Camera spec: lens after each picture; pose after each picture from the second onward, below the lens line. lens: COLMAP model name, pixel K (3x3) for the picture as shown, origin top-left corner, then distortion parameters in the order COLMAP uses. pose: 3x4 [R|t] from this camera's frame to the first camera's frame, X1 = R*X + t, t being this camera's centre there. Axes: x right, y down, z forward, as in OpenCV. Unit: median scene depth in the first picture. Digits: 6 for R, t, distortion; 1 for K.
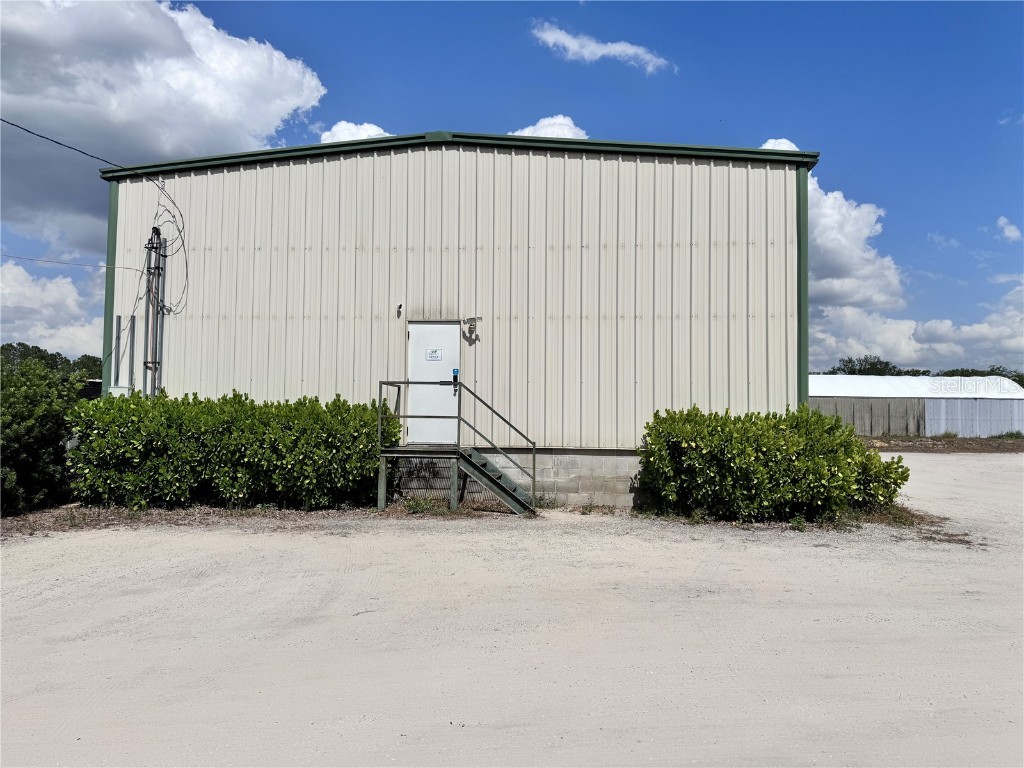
lens RADIAL K [[717.4, 0, 516.6], [0, 717.4, 388.6], [0, 0, 1]] dist [0.074992, -0.038608]
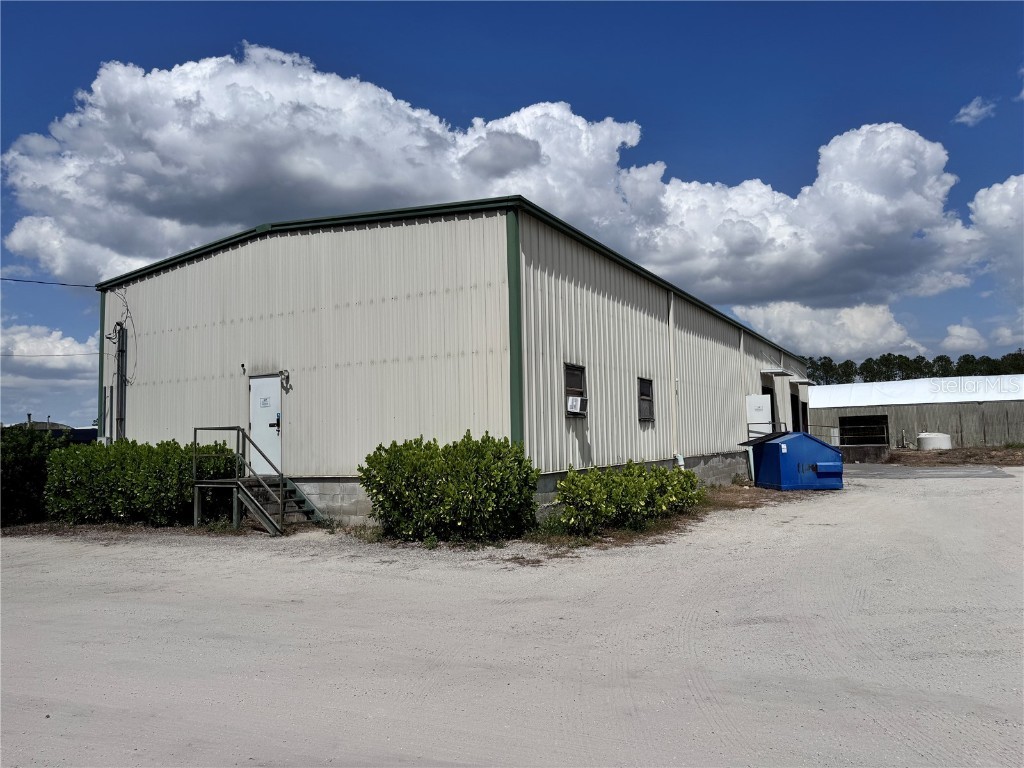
lens RADIAL K [[717.4, 0, 521.2], [0, 717.4, 392.3], [0, 0, 1]] dist [0.074992, -0.038608]
pose [[0.912410, -0.061464, -0.404635, 0.793136], [0.046130, 0.997803, -0.047547, 0.014692], [0.406668, 0.024716, 0.913241, 0.042699]]
